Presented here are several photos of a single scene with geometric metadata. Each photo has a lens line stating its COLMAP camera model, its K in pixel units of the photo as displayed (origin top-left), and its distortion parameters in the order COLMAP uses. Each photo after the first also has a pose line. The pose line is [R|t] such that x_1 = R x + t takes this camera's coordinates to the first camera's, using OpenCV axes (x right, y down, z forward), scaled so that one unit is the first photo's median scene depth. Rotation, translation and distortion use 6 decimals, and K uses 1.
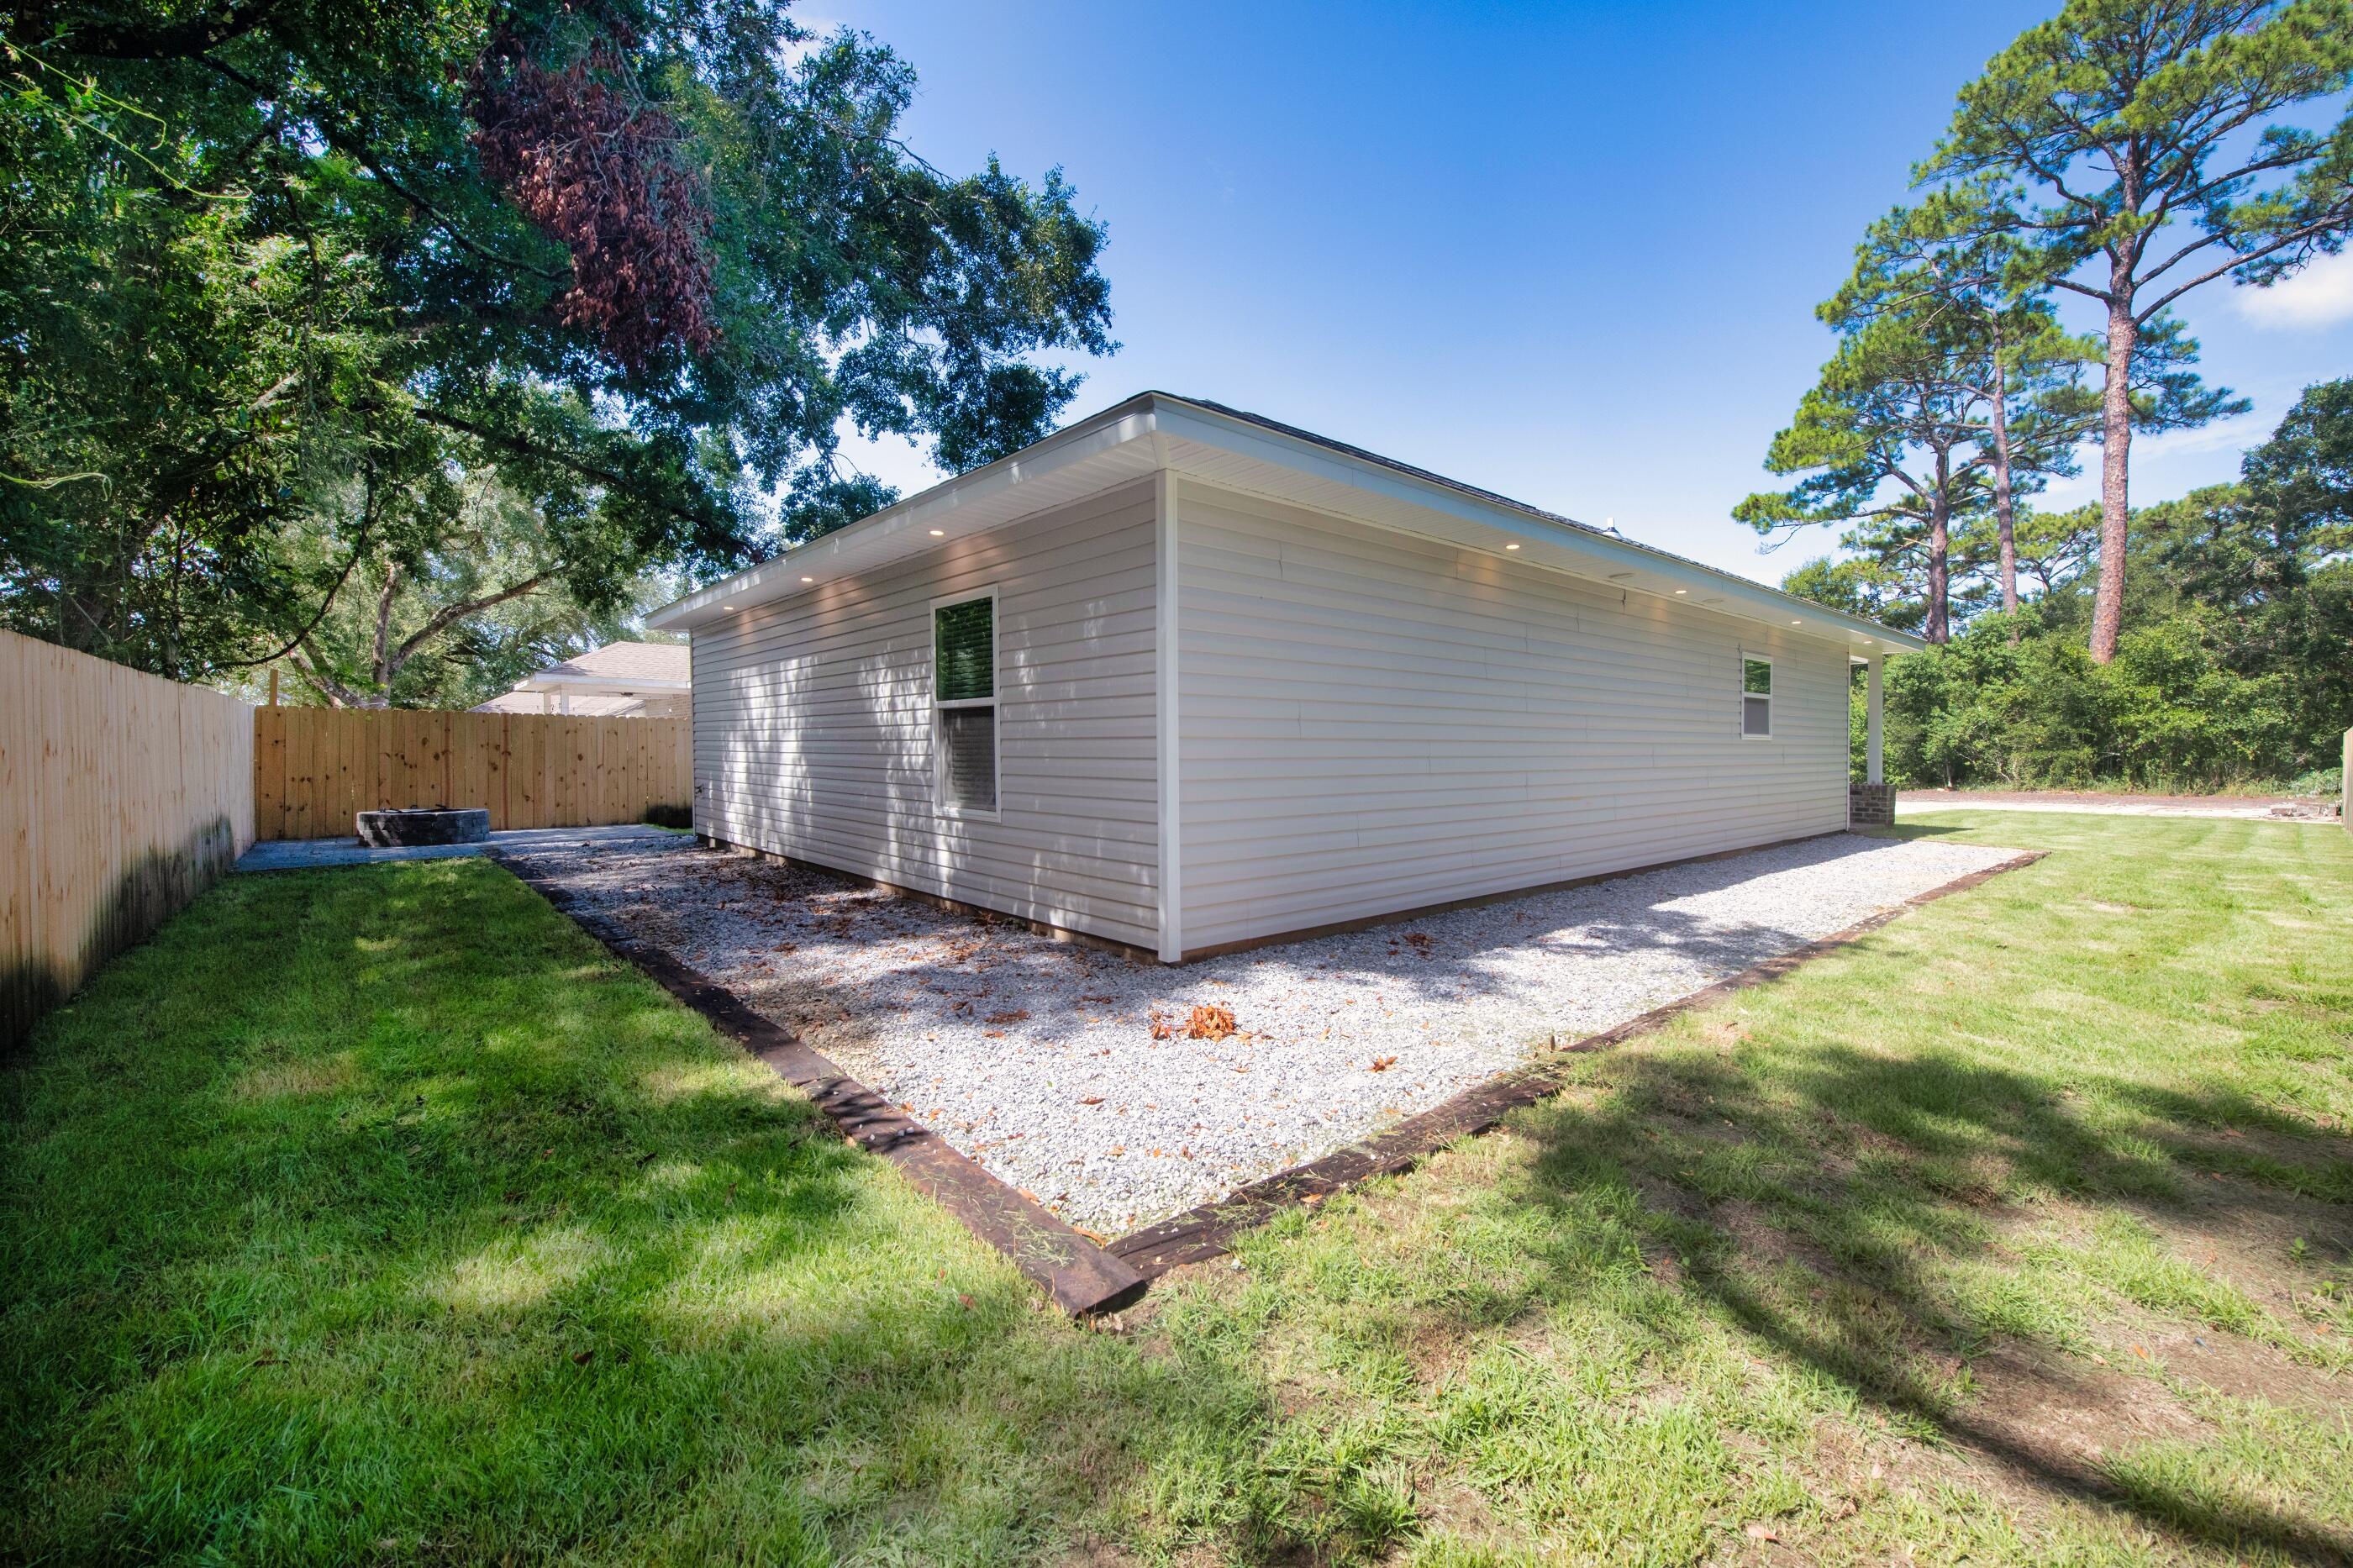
lens RADIAL K [[932.6, 0, 1173.8], [0, 932.6, 781.9], [0, 0, 1]] dist [-0.000500, -0.000020]
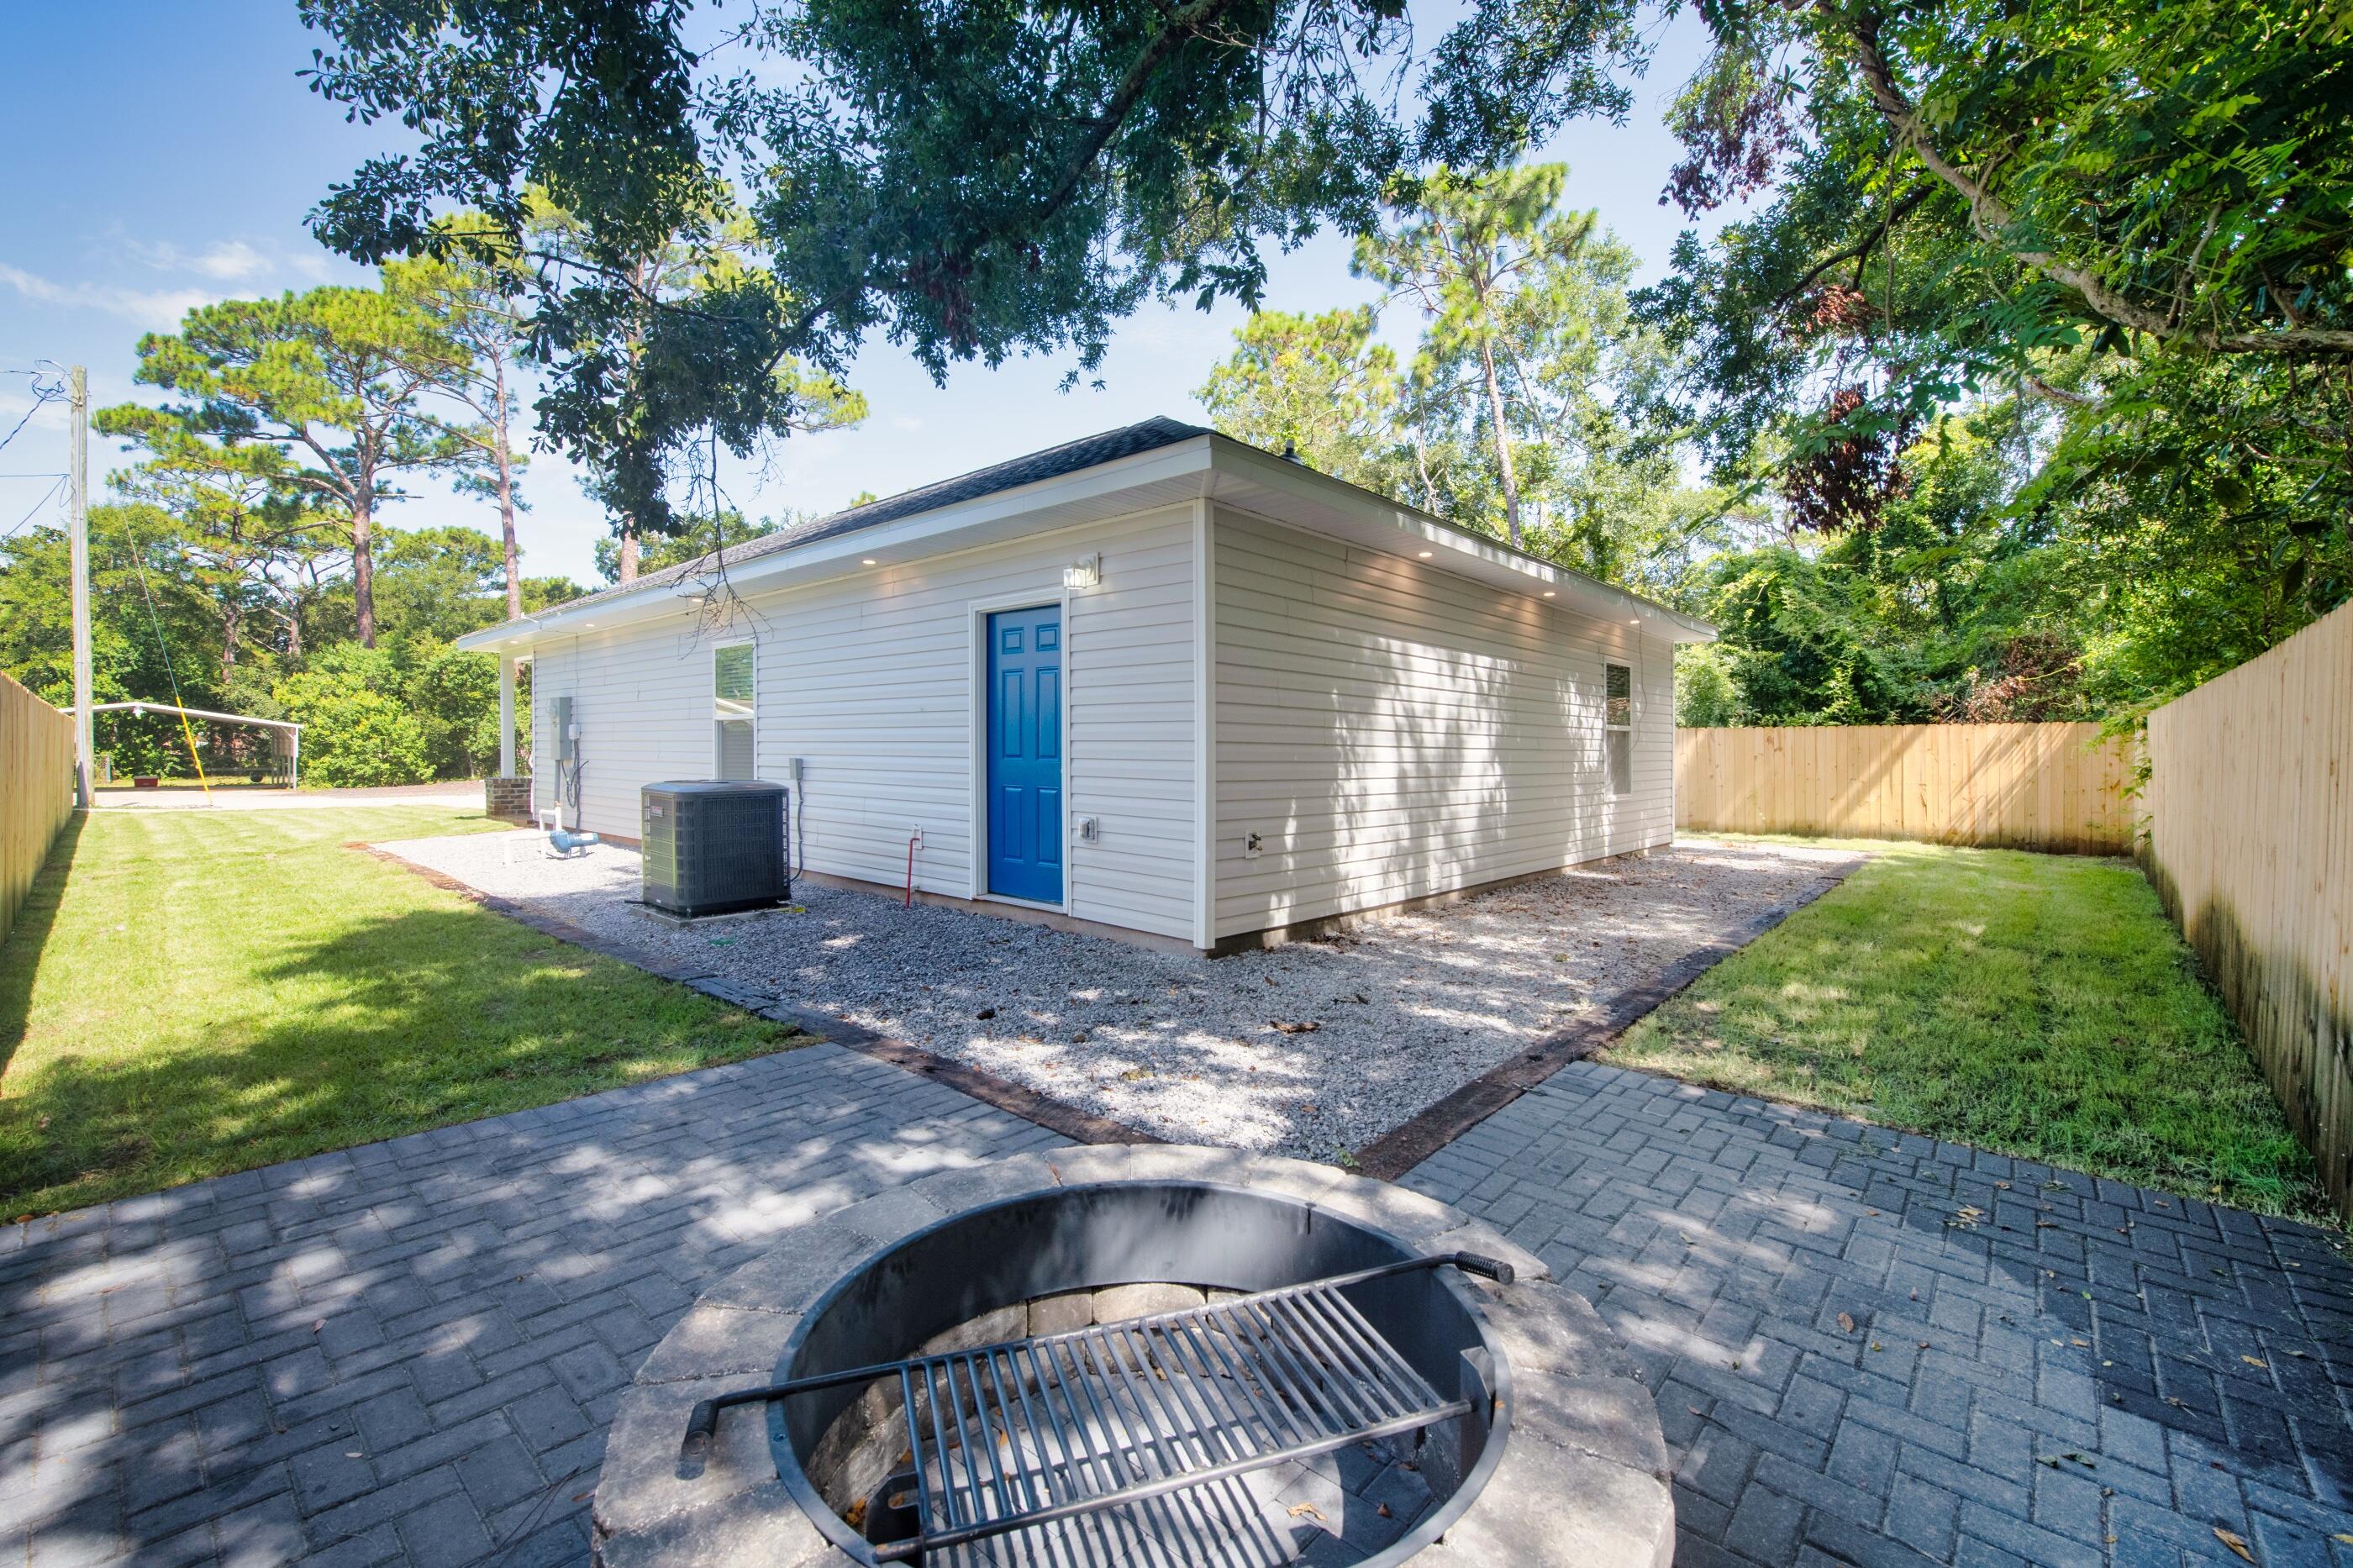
lens RADIAL K [[932.6, 0, 1172.9], [0, 932.6, 774.9], [0, 0, 1]] dist [-0.000500, -0.000020]
pose [[-0.162574, -0.011928, 0.986624, -1.189391], [0.019165, 0.999700, 0.015244, -0.032498], [-0.986510, 0.021387, -0.162296, 1.425932]]
